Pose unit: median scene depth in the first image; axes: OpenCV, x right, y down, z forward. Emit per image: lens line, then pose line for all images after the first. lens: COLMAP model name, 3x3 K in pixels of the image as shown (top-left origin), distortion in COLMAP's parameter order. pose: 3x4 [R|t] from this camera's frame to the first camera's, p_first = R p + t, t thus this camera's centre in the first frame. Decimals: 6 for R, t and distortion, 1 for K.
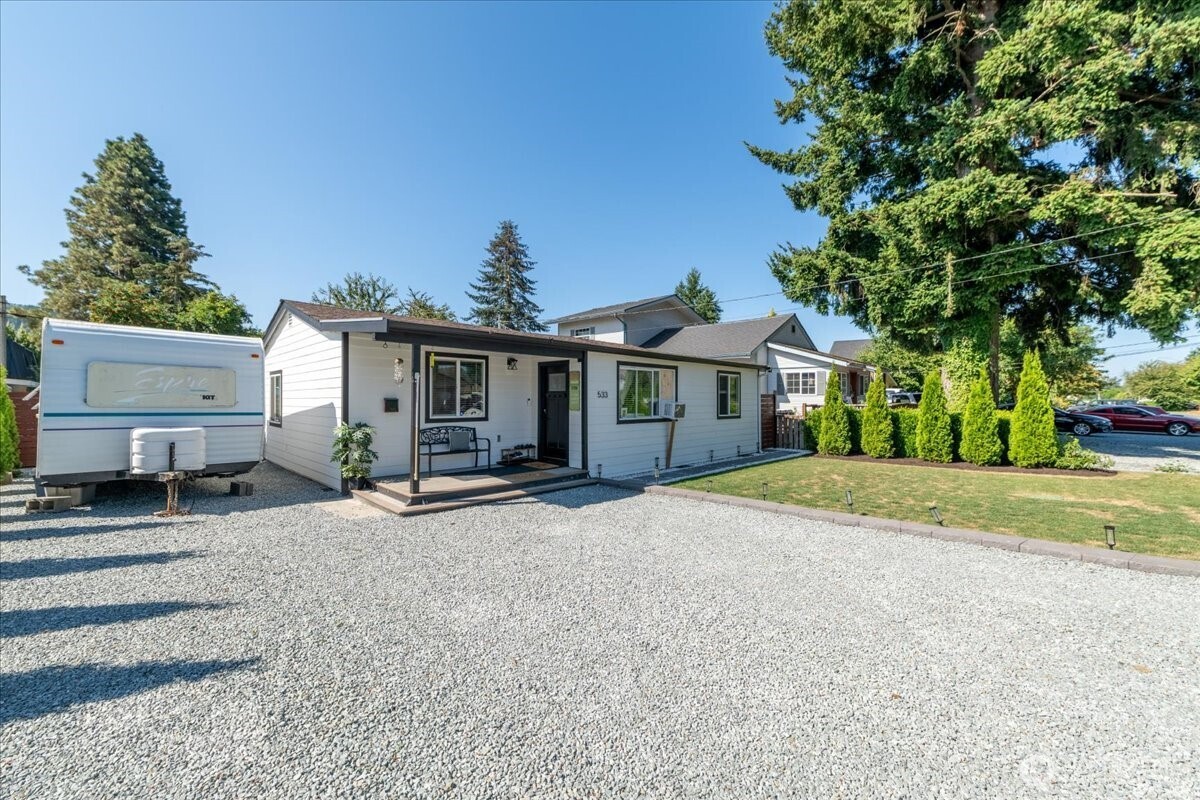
lens RADIAL K [[467.8, 0, 597.3], [0, 467.8, 396.0], [0, 0, 1]] dist [-0.002291, -0.001193]
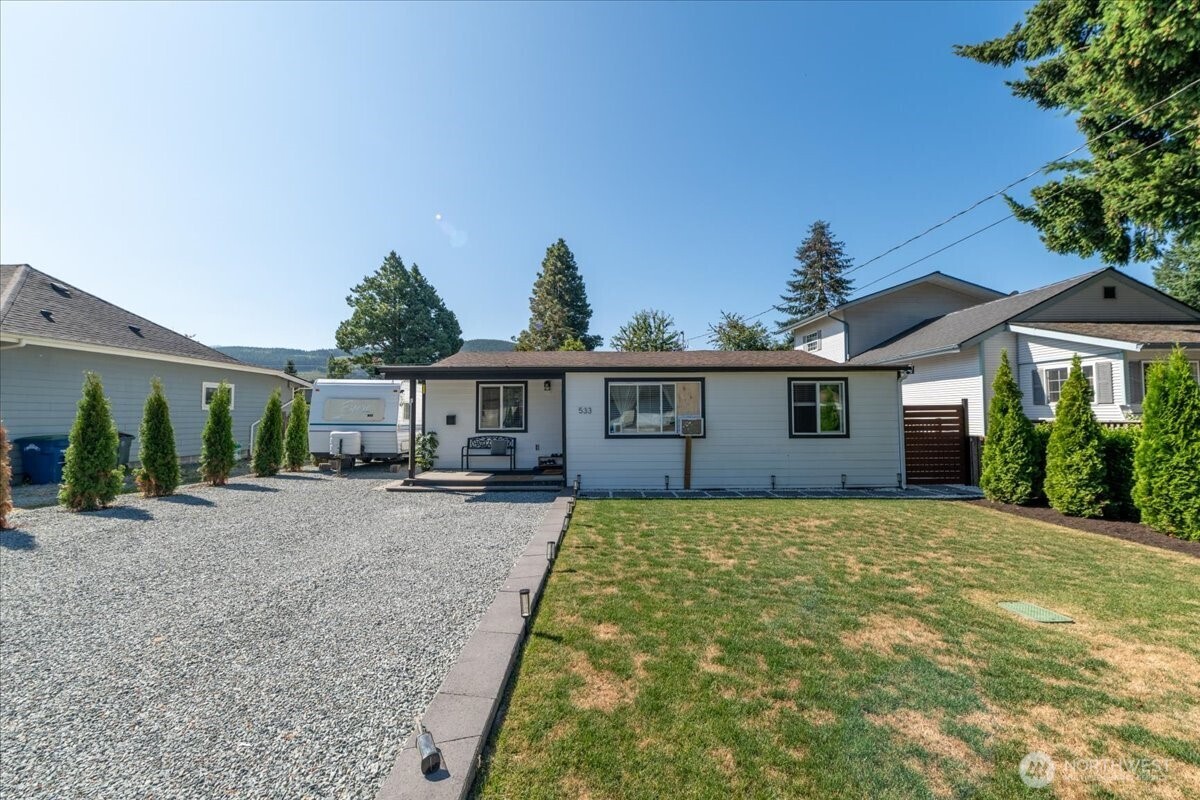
lens RADIAL K [[467.8, 0, 604.4], [0, 467.8, 396.8], [0, 0, 1]] dist [-0.002291, -0.001193]
pose [[0.700927, -0.034065, -0.712419, 0.586344], [0.011952, 0.999280, -0.036023, 0.003476], [0.713133, 0.016735, 0.700829, 0.194857]]
